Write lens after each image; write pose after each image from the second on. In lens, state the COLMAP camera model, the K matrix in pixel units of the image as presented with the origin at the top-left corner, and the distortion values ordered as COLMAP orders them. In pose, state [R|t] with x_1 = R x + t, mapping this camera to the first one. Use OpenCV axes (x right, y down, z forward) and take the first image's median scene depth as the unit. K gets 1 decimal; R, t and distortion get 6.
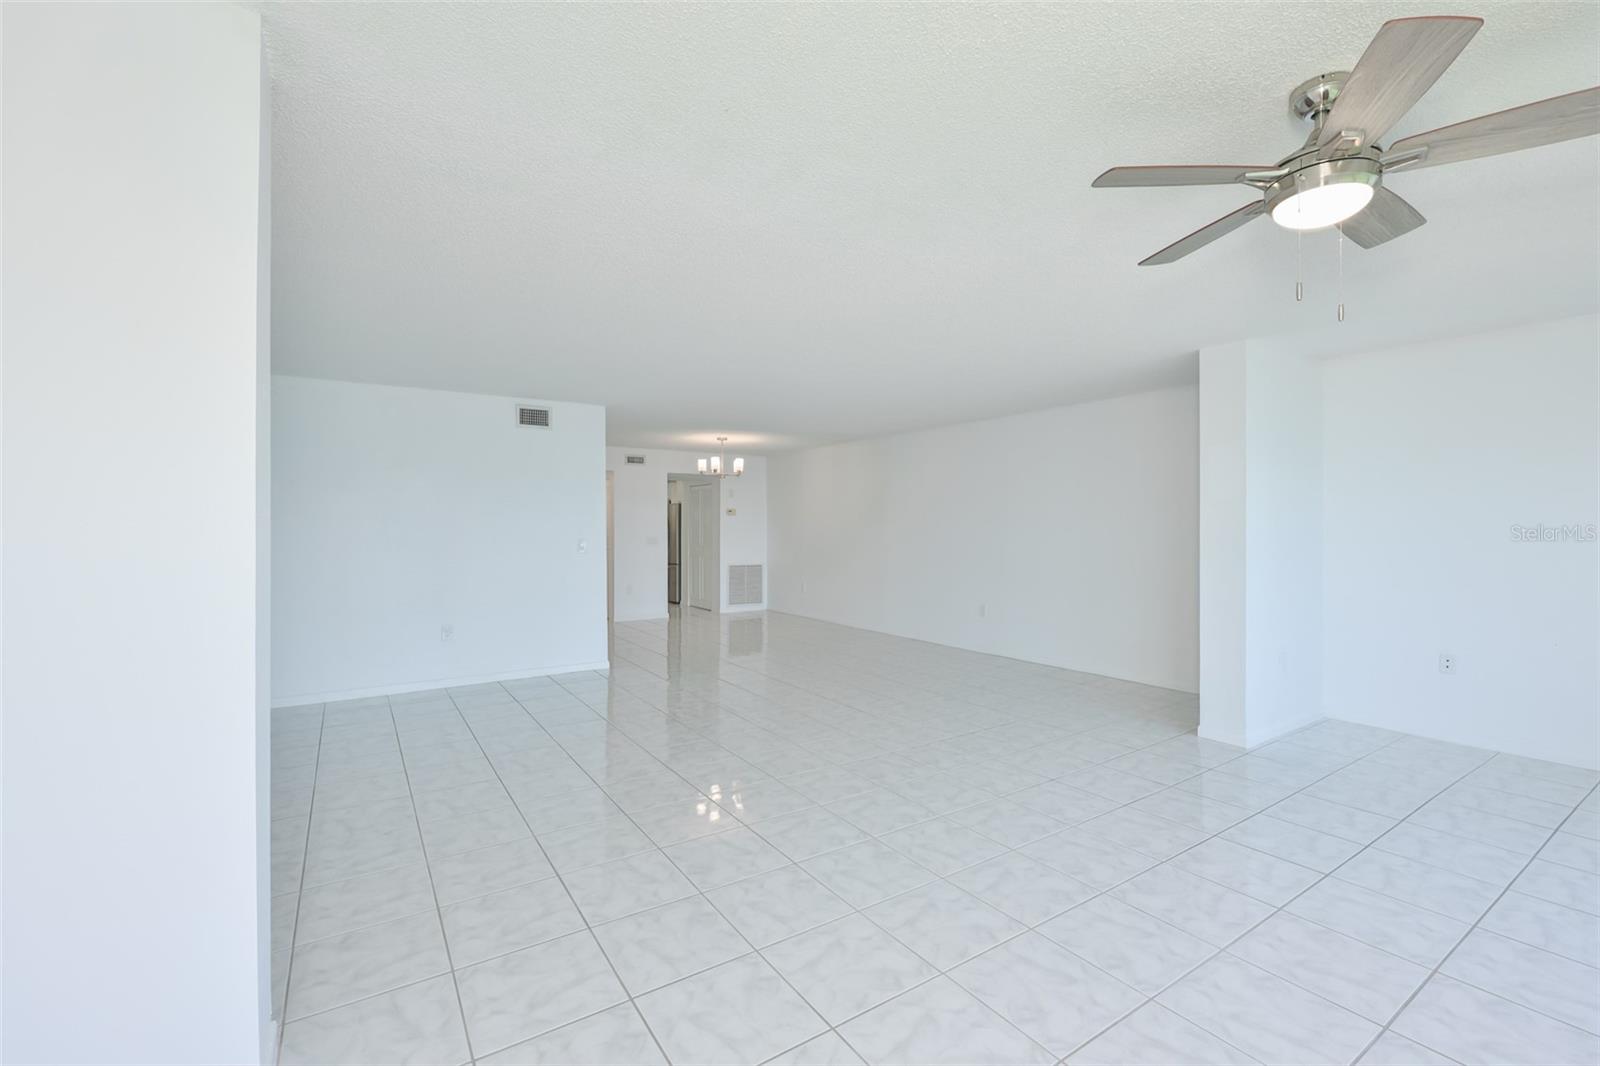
lens RADIAL K [[678.5, 0, 804.3], [0, 678.5, 529.9], [0, 0, 1]] dist [0.000462, 0.000063]
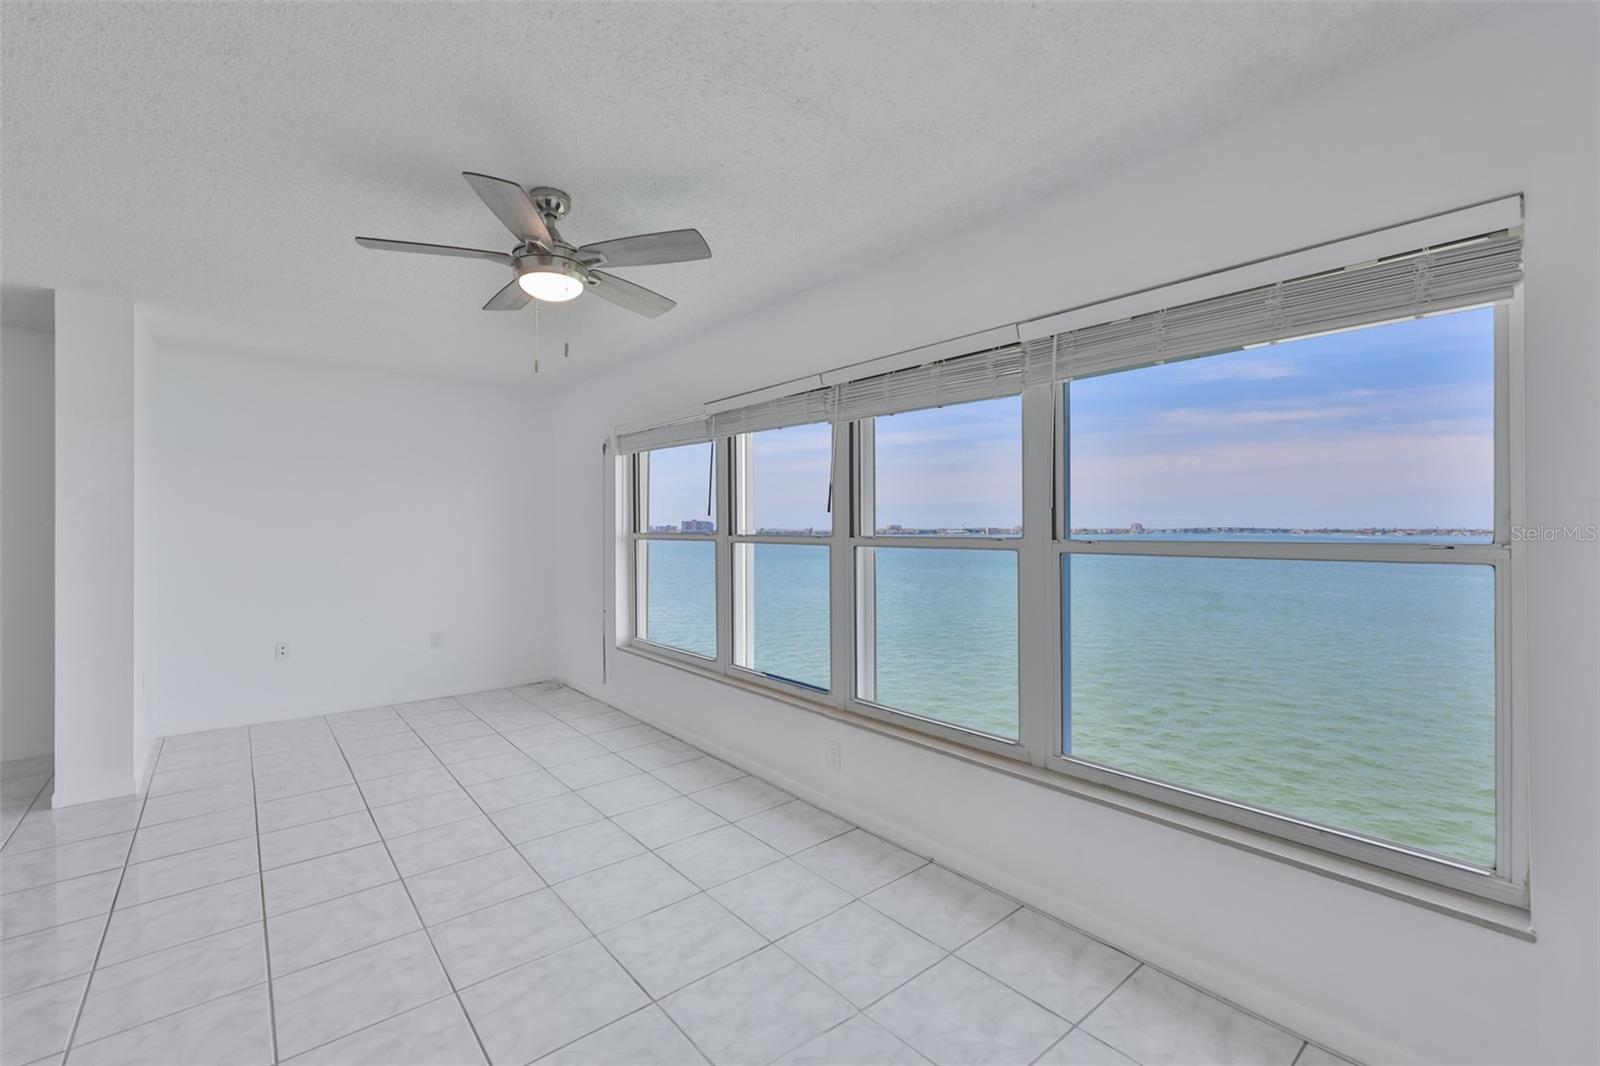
lens RADIAL K [[678.5, 0, 804.3], [0, 678.5, 529.9], [0, 0, 1]] dist [0.000462, 0.000063]
pose [[-0.118235, 0.003397, 0.992980, -0.175324], [0.000221, 0.999994, -0.003395, 0.001786], [-0.992986, -0.000182, -0.118235, 0.189205]]
